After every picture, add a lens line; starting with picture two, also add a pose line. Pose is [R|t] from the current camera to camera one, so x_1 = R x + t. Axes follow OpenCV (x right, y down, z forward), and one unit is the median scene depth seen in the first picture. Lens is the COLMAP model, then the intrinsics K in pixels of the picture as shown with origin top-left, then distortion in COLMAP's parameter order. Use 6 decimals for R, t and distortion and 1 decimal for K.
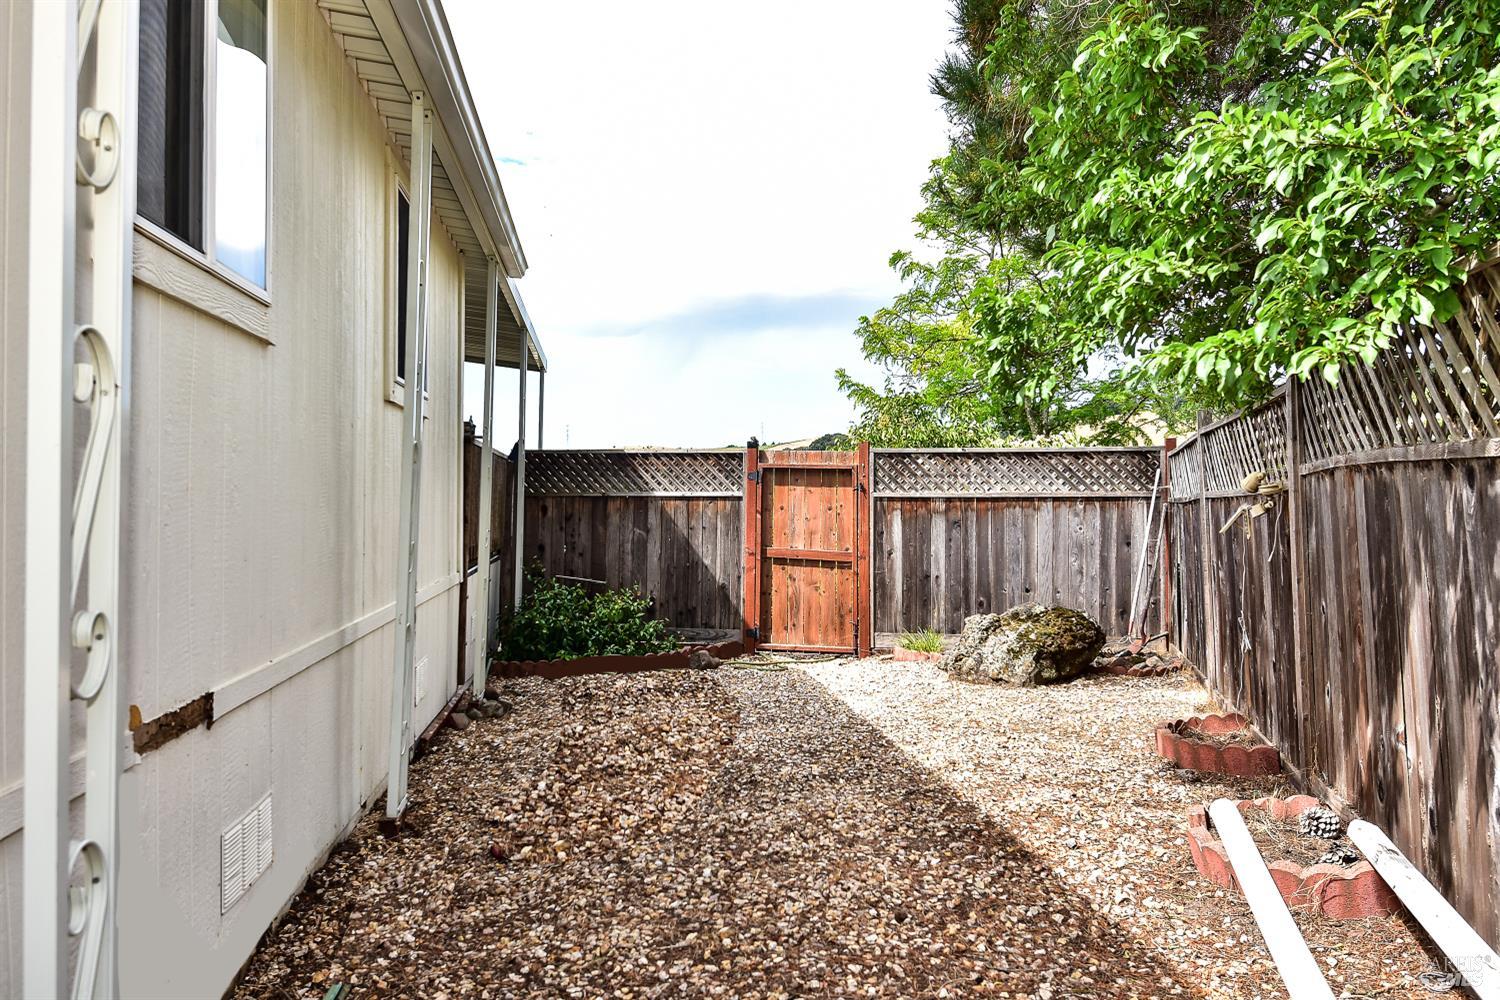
lens RADIAL K [[1064.9, 0, 750.5], [0, 1064.9, 503.3], [0, 0, 1]] dist [0.026873, -0.045849]
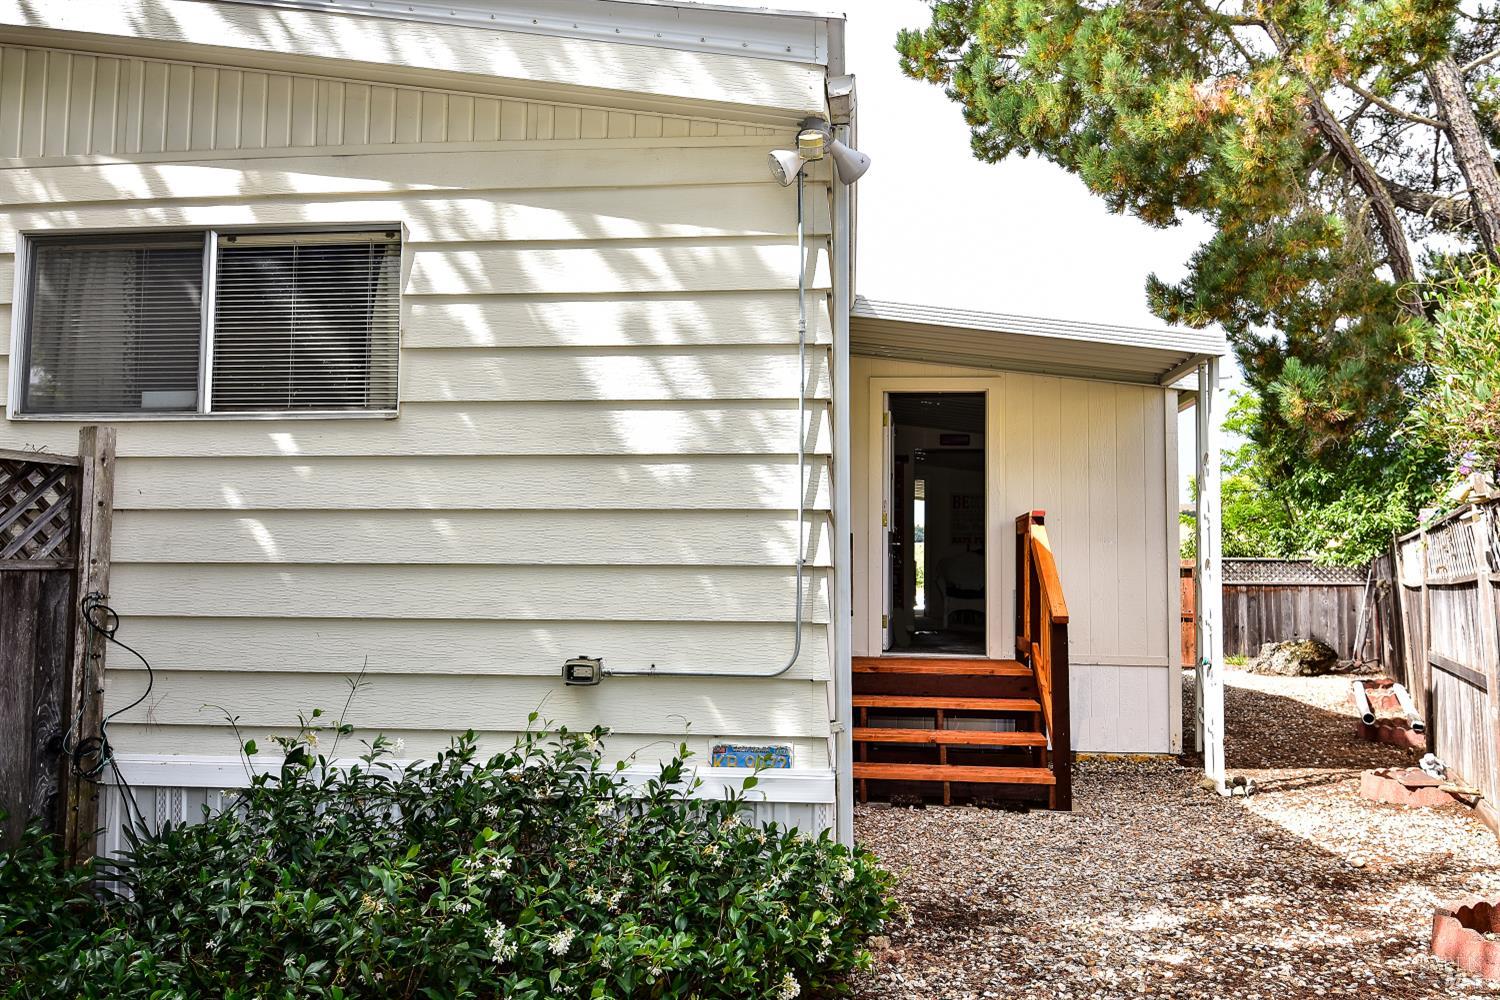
lens RADIAL K [[1064.9, 0, 750.5], [0, 1064.9, 503.3], [0, 0, 1]] dist [0.026873, -0.045849]
pose [[0.975671, -0.009387, -0.219041, -0.256358], [-0.005742, 0.997646, -0.068330, -0.013992], [0.219167, 0.067925, 0.973320, -1.034662]]
